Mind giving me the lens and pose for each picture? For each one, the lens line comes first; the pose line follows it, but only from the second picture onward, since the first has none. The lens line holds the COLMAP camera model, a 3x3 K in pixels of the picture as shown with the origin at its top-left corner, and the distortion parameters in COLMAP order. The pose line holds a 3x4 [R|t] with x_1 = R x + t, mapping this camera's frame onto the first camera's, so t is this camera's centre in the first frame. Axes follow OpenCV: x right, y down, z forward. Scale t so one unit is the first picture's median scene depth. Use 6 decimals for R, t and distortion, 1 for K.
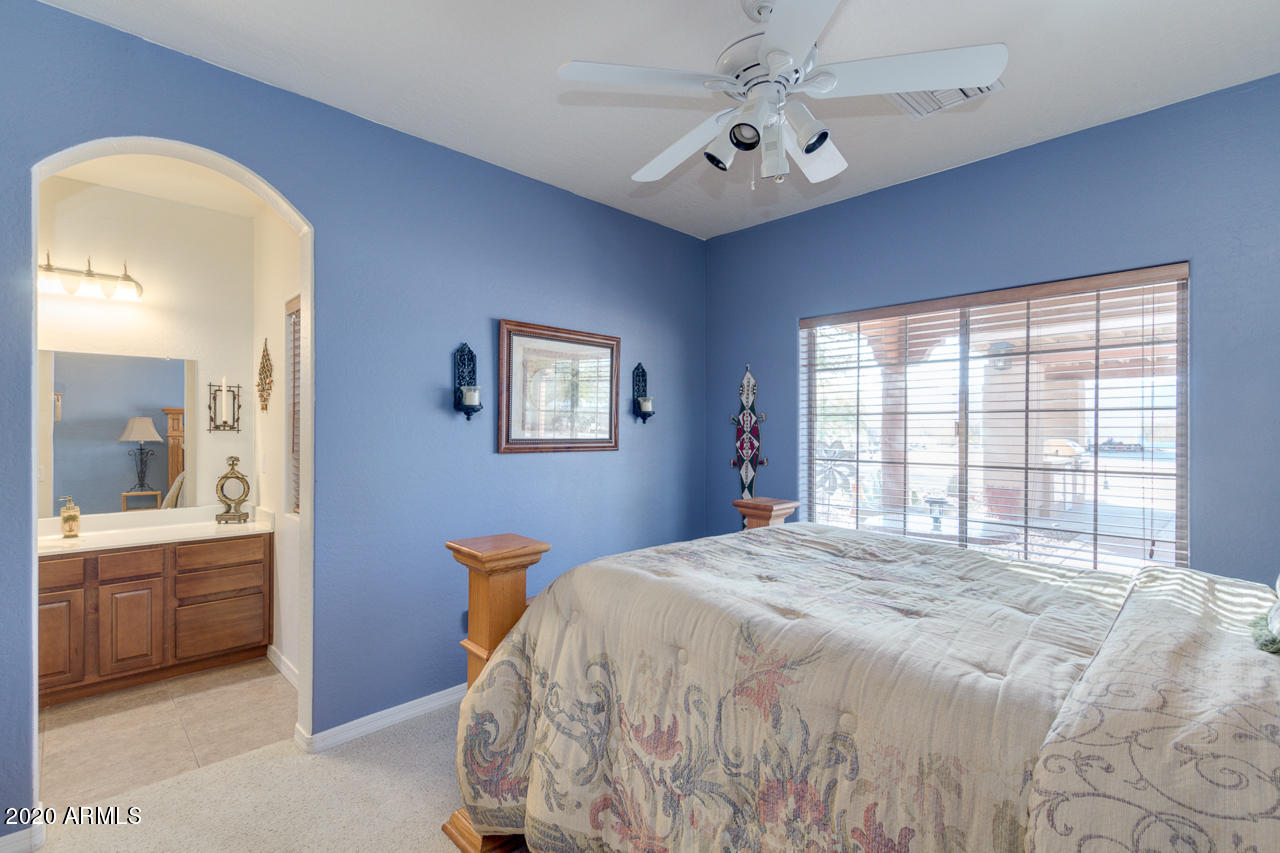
lens RADIAL K [[587.7, 0, 643.3], [0, 587.7, 426.9], [0, 0, 1]] dist [0.003007, -0.000767]
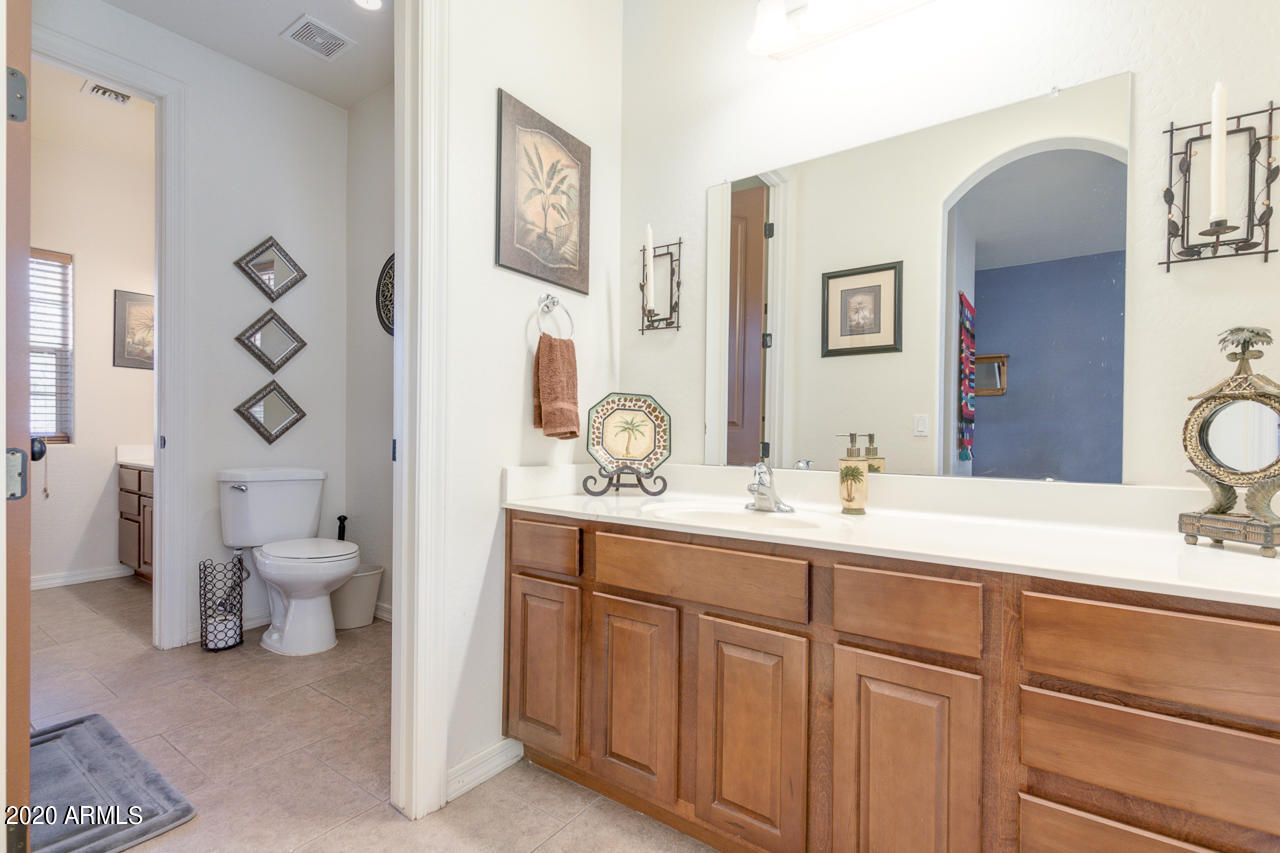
lens RADIAL K [[594.8, 0, 638.9], [0, 594.8, 437.8], [0, 0, 1]] dist [0.032178, -0.013081]
pose [[0.174508, 0.013743, -0.984560, -0.450612], [-0.004104, 0.999904, 0.013230, 0.104308], [0.984647, 0.001732, 0.174547, 0.647851]]
